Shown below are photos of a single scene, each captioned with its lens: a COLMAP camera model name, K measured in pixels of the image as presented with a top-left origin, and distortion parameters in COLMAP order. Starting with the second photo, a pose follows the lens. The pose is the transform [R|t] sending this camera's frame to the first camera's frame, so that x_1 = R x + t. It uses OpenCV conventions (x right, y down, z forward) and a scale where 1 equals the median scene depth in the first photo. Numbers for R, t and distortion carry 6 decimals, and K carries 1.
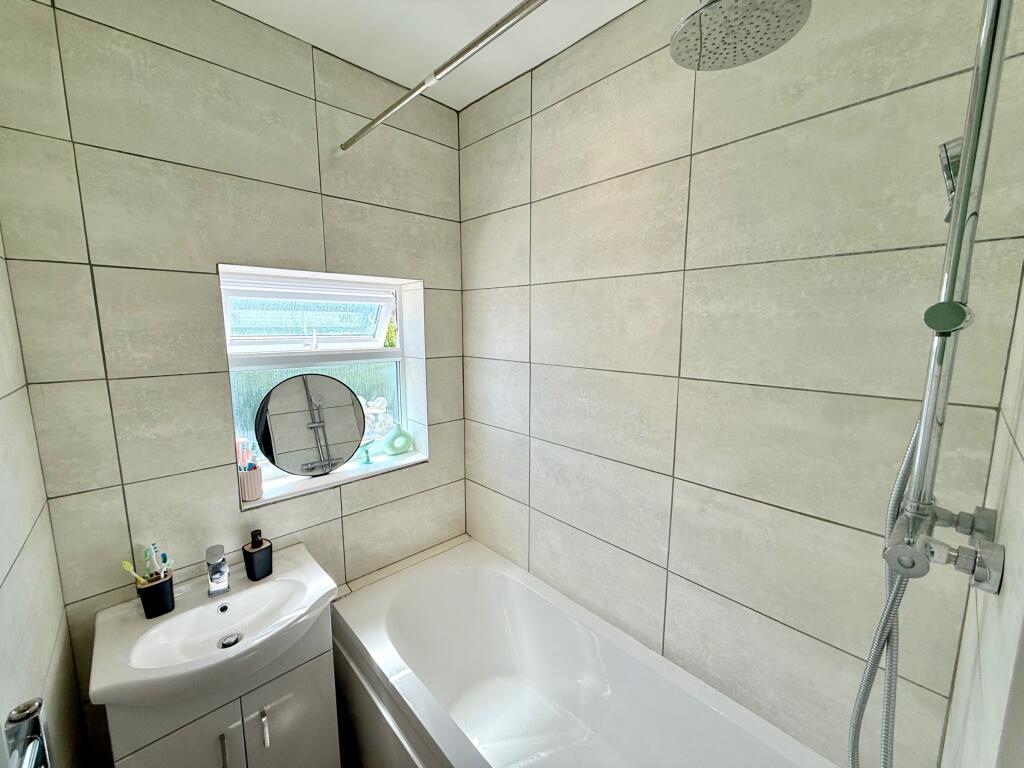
lens RADIAL K [[410.8, 0, 511.8], [0, 410.8, 383.0], [0, 0, 1]] dist [0.000052, 0.000003]
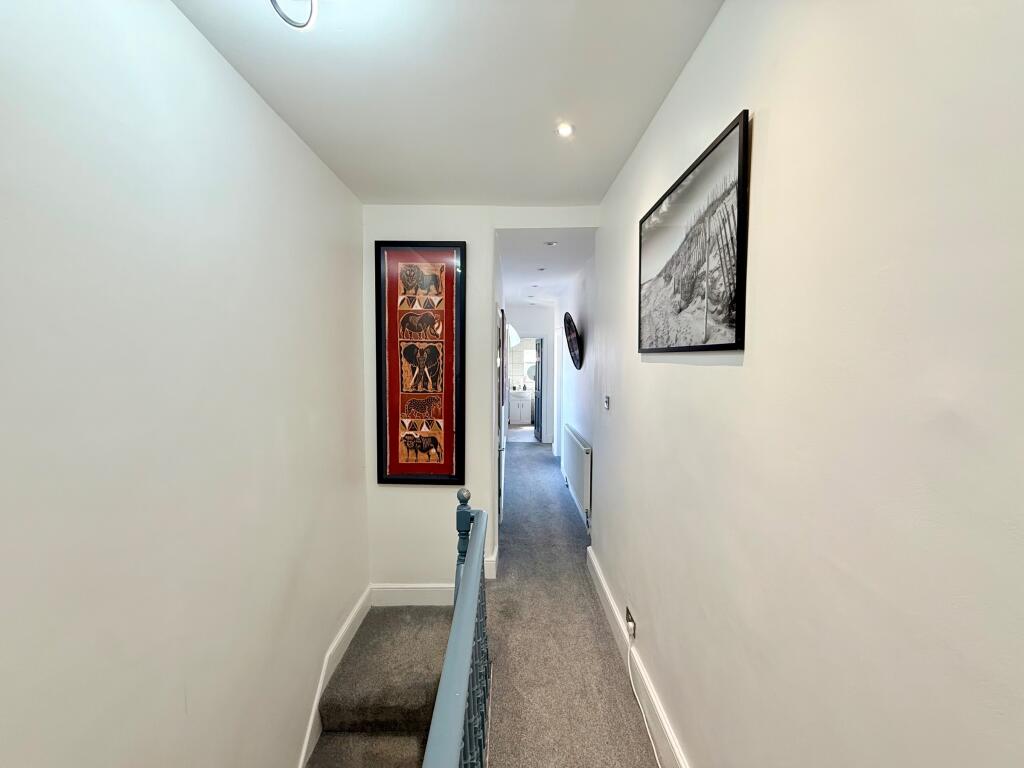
lens RADIAL K [[410.8, 0, 511.5], [0, 410.8, 382.2], [0, 0, 1]] dist [0.000052, 0.000003]
pose [[0.738169, 0.037254, -0.673586, 4.430919], [-0.096629, 0.994017, -0.050919, 0.766927], [0.667660, 0.102675, 0.737352, -4.903337]]
